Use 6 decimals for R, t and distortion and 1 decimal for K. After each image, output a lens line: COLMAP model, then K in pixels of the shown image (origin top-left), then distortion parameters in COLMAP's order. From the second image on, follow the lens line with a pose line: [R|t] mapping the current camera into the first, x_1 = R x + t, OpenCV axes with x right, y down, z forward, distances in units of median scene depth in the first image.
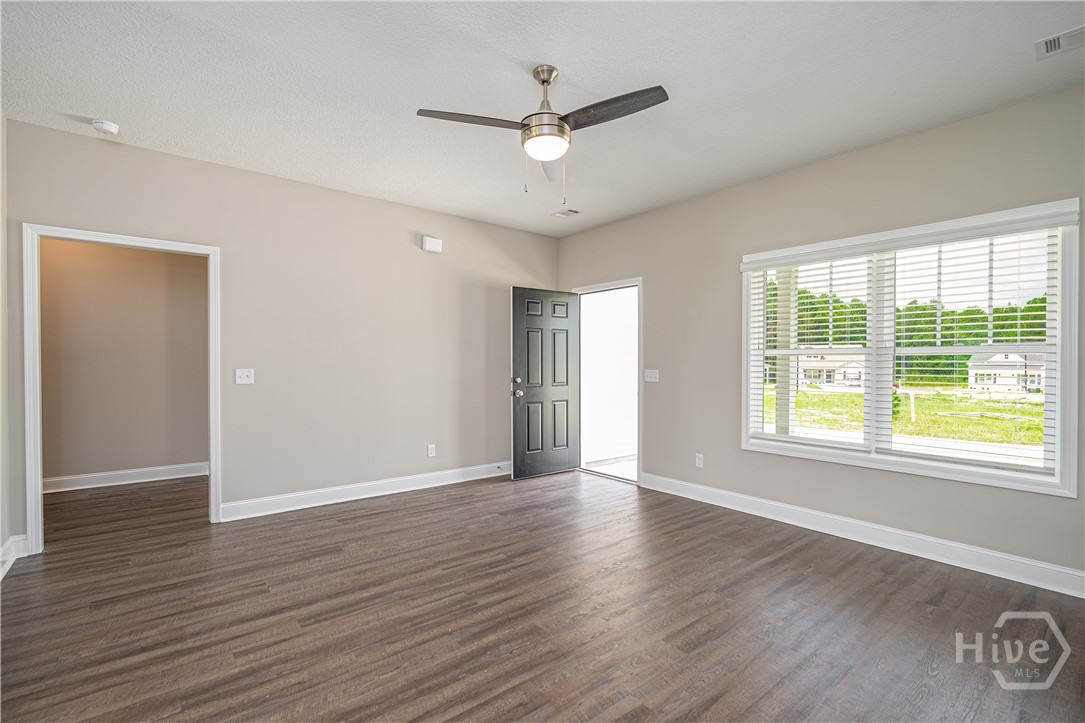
lens RADIAL K [[490.8, 0, 539.0], [0, 490.8, 365.6], [0, 0, 1]] dist [-0.008100, 0.002572]
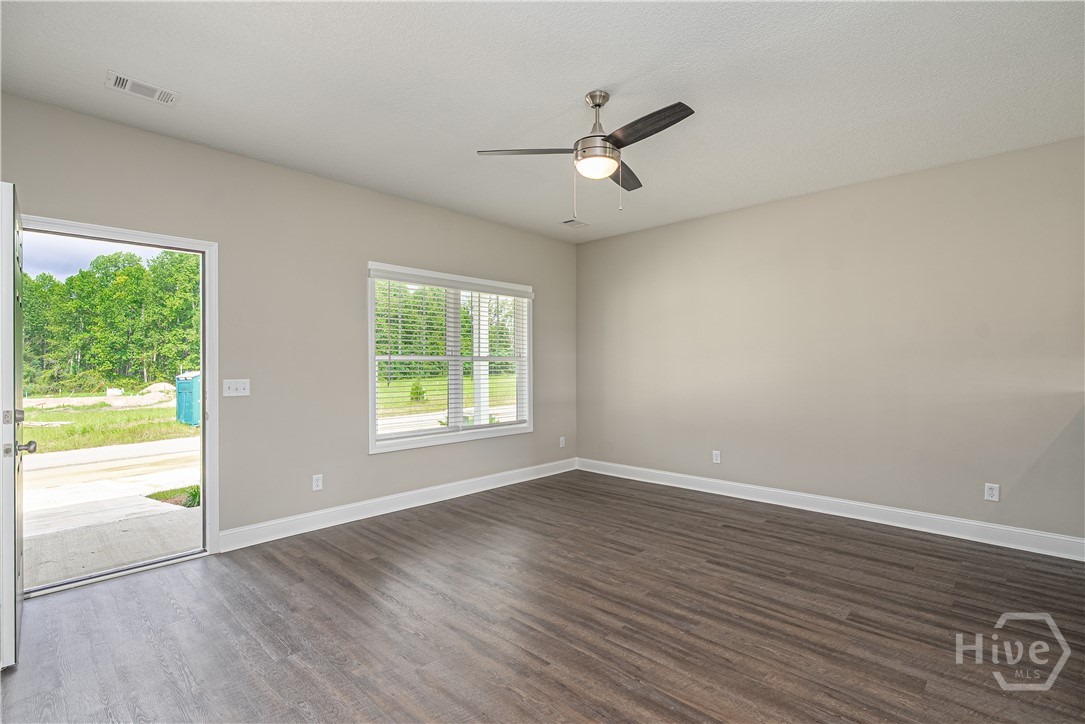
lens RADIAL K [[490.8, 0, 561.2], [0, 490.8, 363.4], [0, 0, 1]] dist [-0.008100, 0.002572]
pose [[-0.140282, 0.001484, 0.990110, -1.006269], [0.010817, 0.999941, 0.000034, -0.016691], [-0.990053, 0.010715, -0.140290, 1.209312]]
